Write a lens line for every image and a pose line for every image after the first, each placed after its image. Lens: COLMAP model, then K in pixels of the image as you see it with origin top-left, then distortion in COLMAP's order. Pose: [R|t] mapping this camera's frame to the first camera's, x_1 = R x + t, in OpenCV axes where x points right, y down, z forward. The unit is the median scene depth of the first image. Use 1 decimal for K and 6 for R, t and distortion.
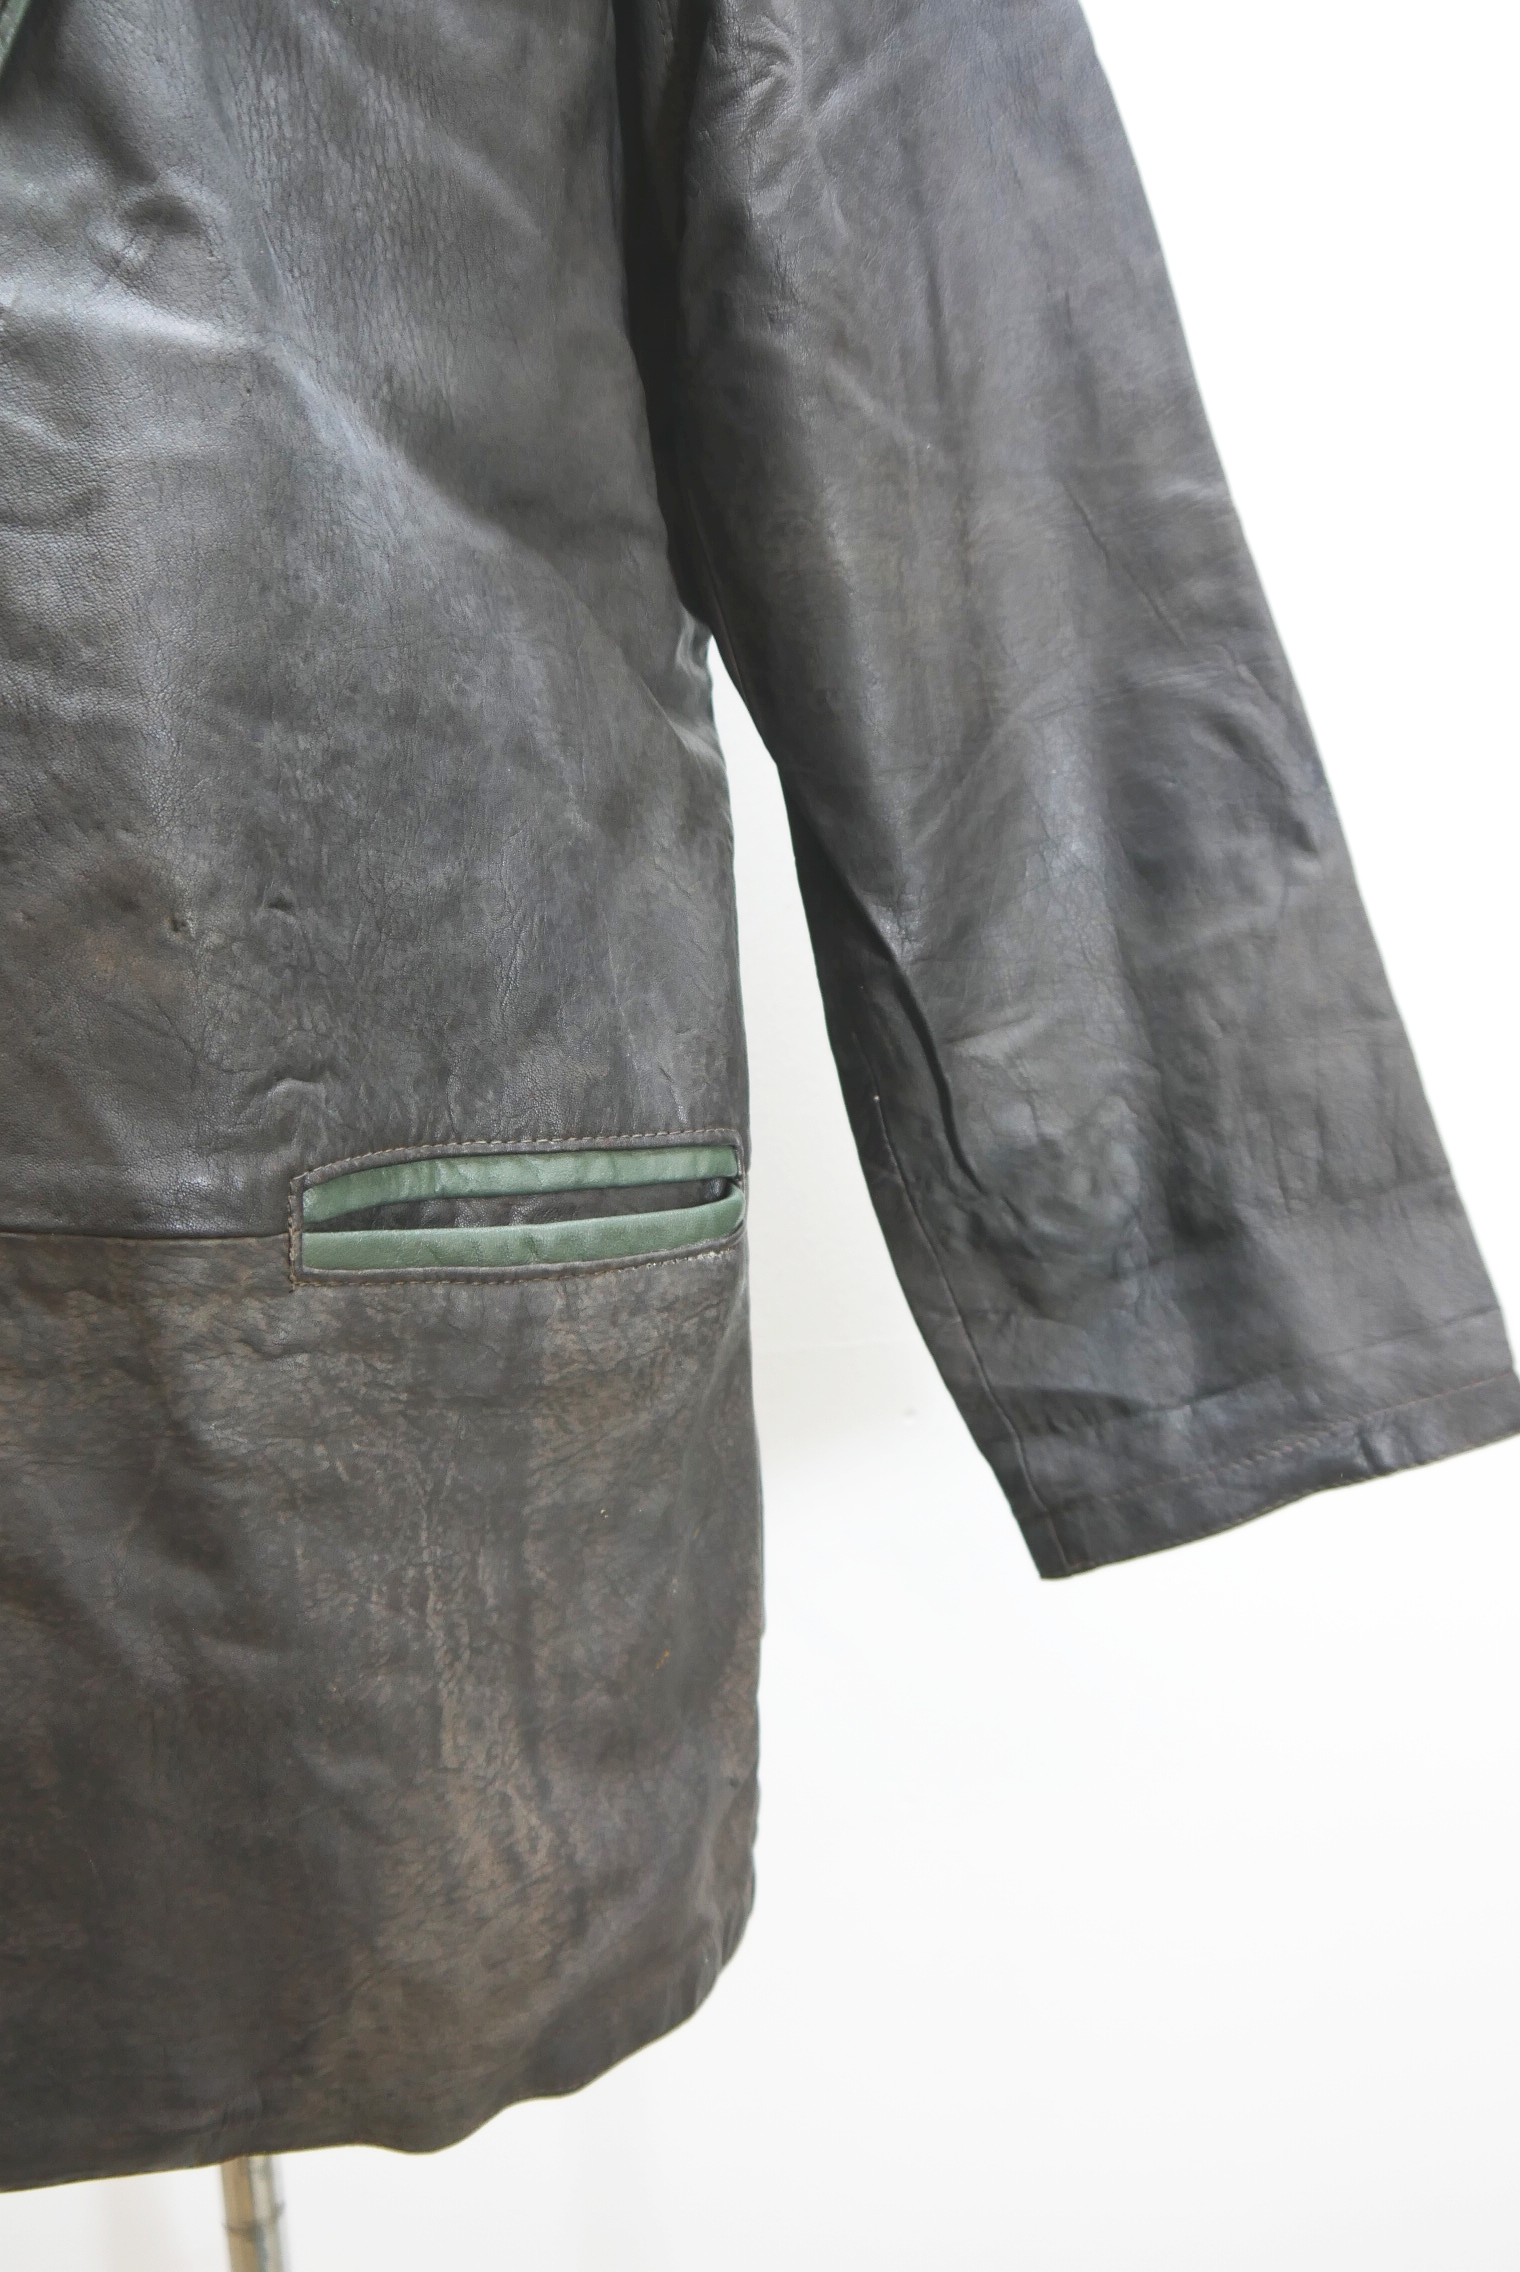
lens RADIAL K [[1877.6, 0, 760.0], [0, 1877.6, 1136.0], [0, 0, 1]] dist [-0.032286, 0.001865]
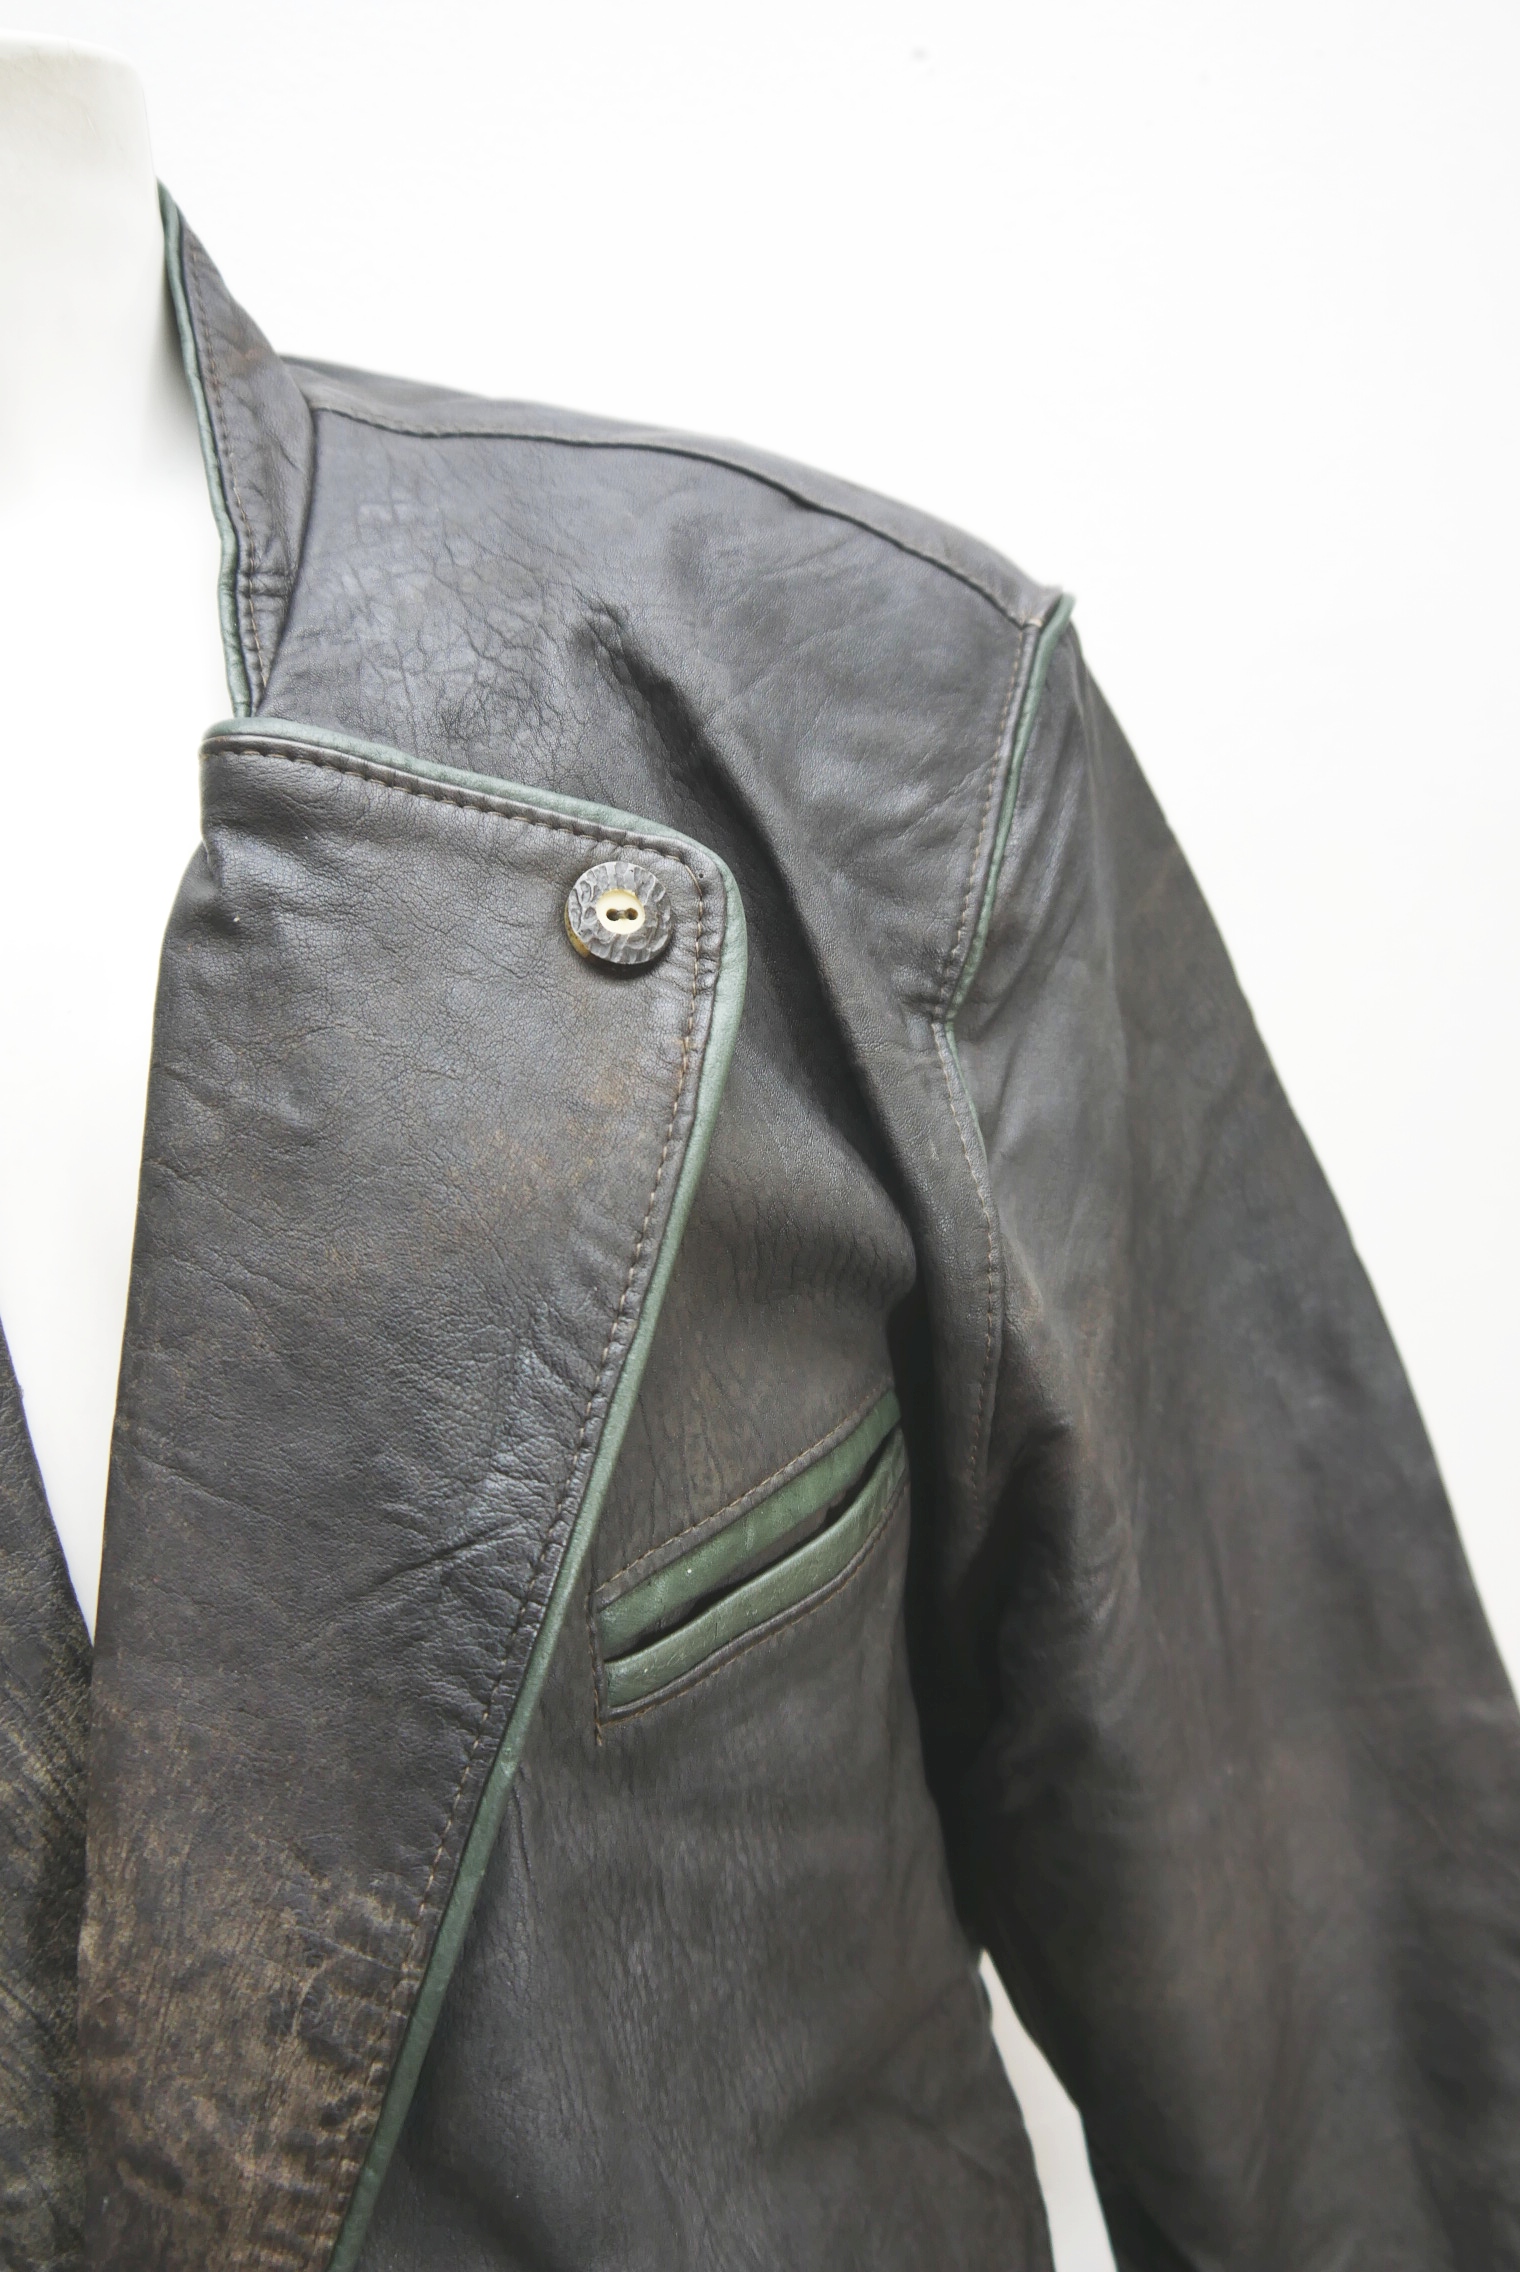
lens RADIAL K [[1877.6, 0, 760.0], [0, 1877.6, 1136.0], [0, 0, 1]] dist [-0.032286, 0.001865]
pose [[0.989889, -0.086395, 0.112496, -0.254352], [0.082481, 0.995829, 0.039003, -0.890381], [-0.115397, -0.029330, 0.992886, 0.178993]]
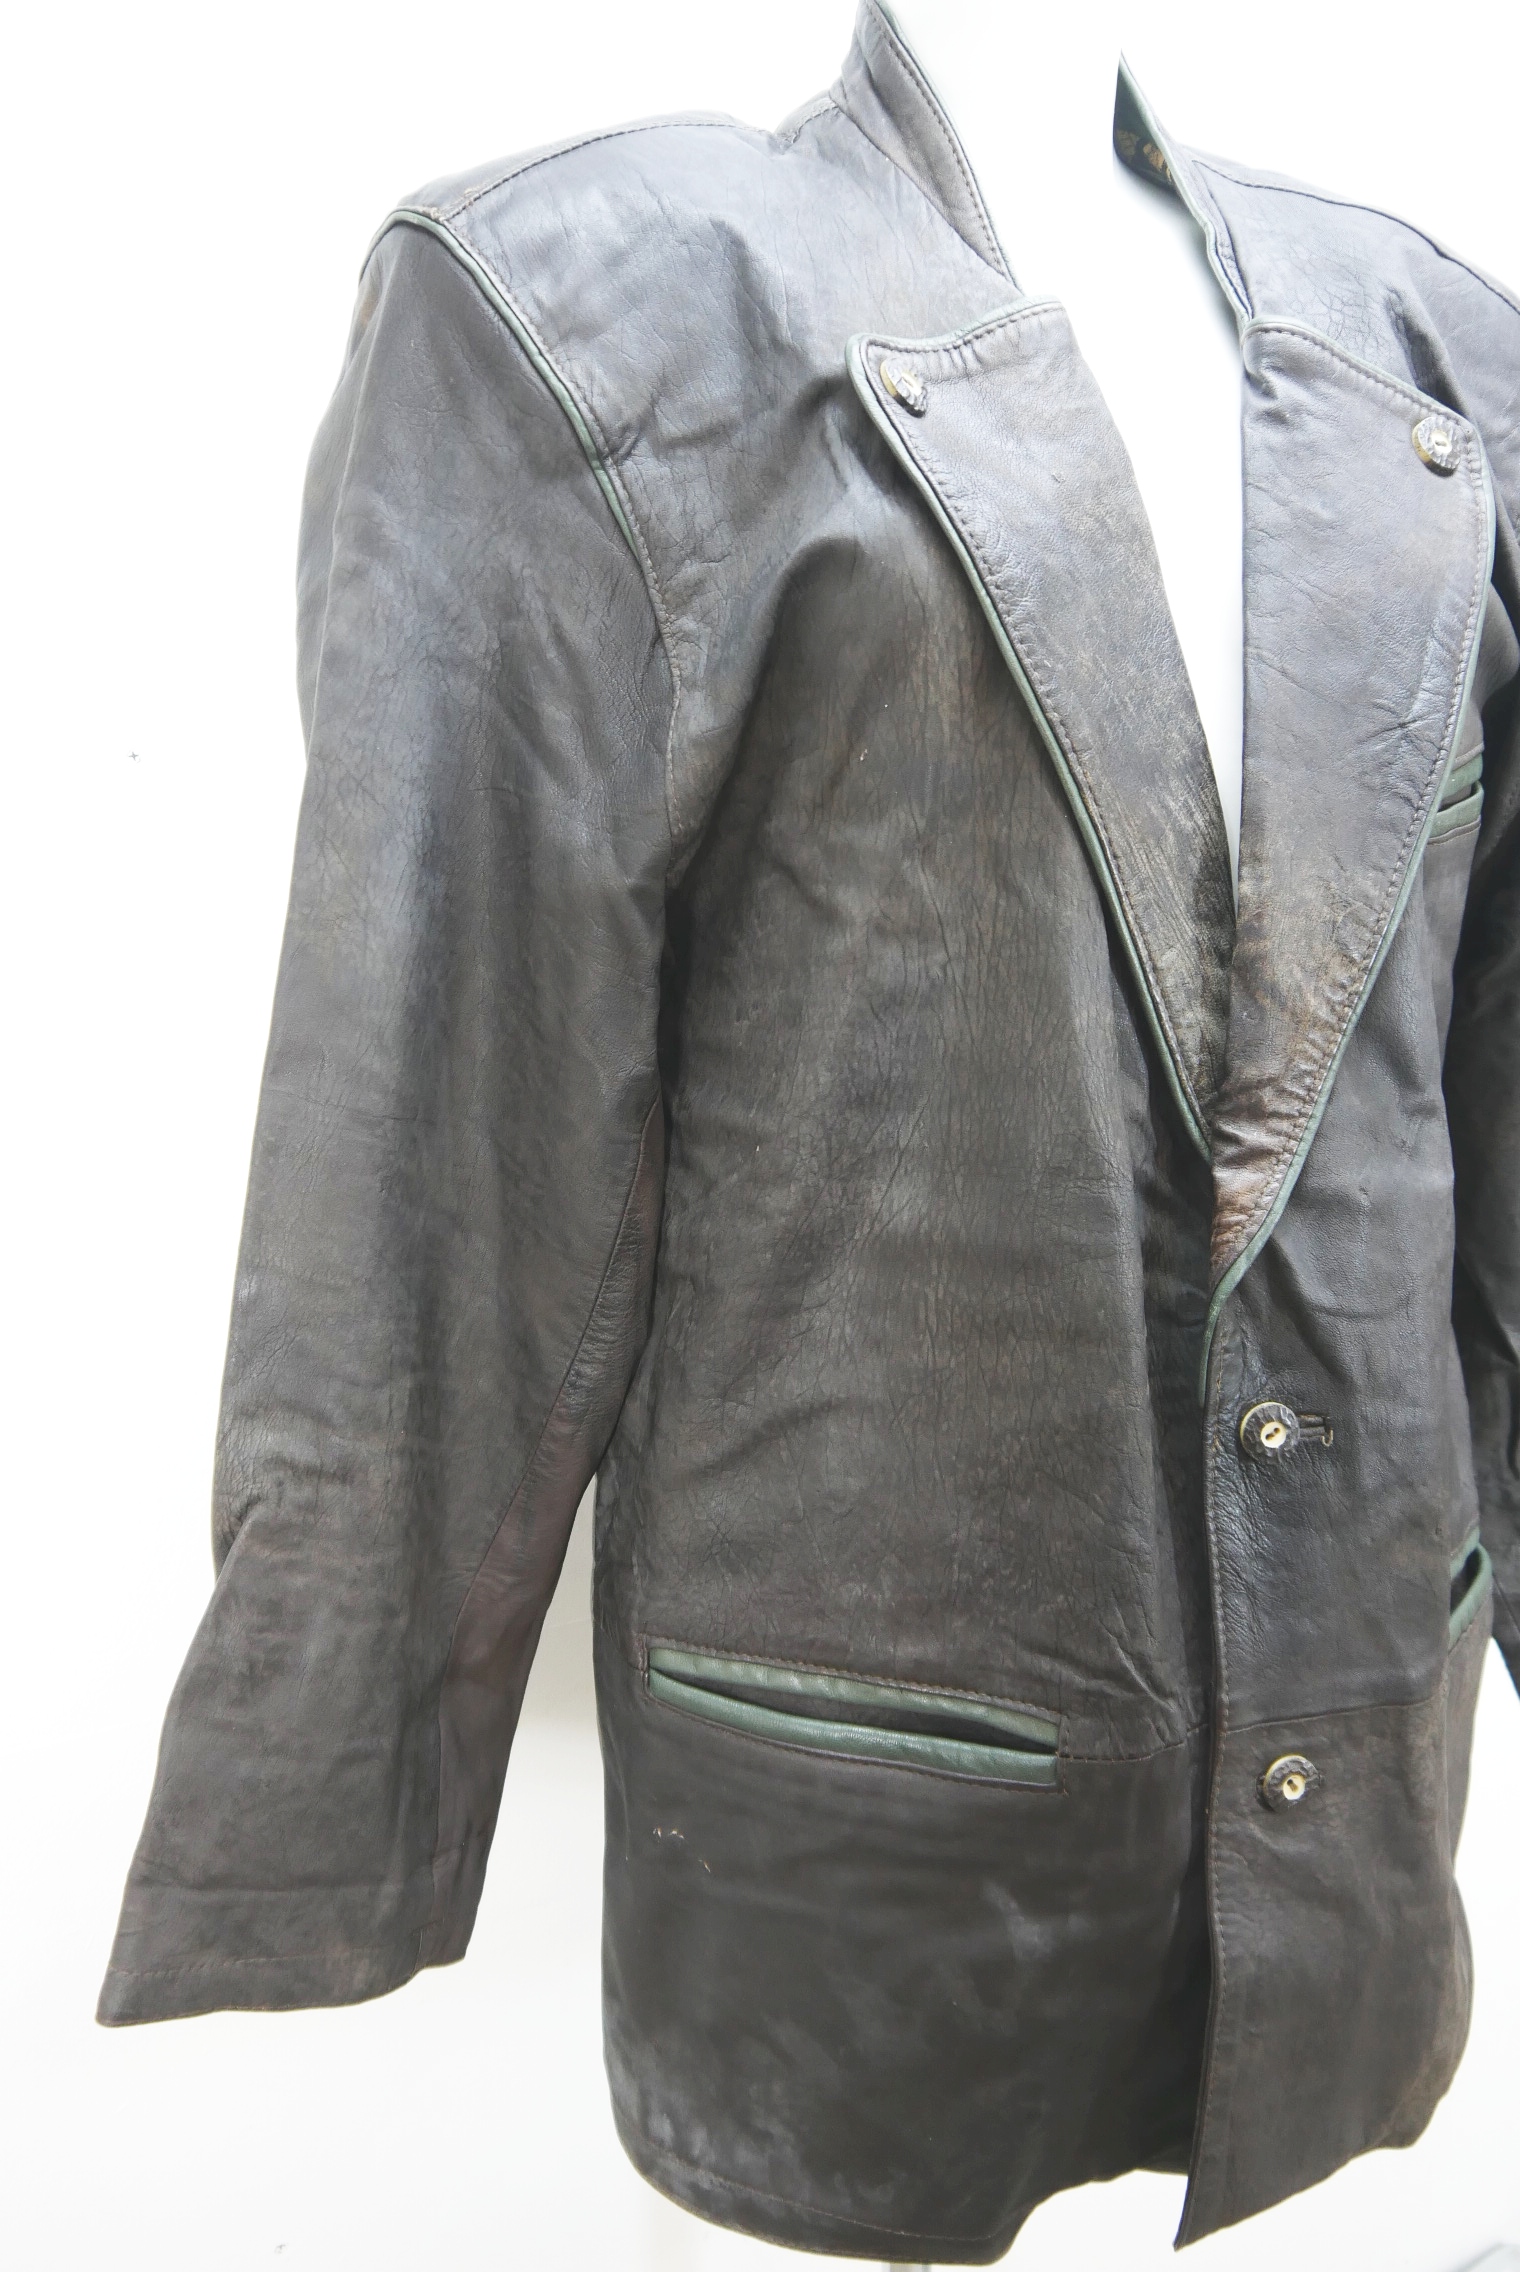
lens RADIAL K [[1877.6, 0, 760.0], [0, 1877.6, 1136.0], [0, 0, 1]] dist [-0.032286, 0.001865]
pose [[0.971394, -0.041907, 0.233745, -1.116727], [0.016322, 0.993761, 0.110334, -0.577811], [-0.236910, -0.103362, 0.966017, -0.414694]]
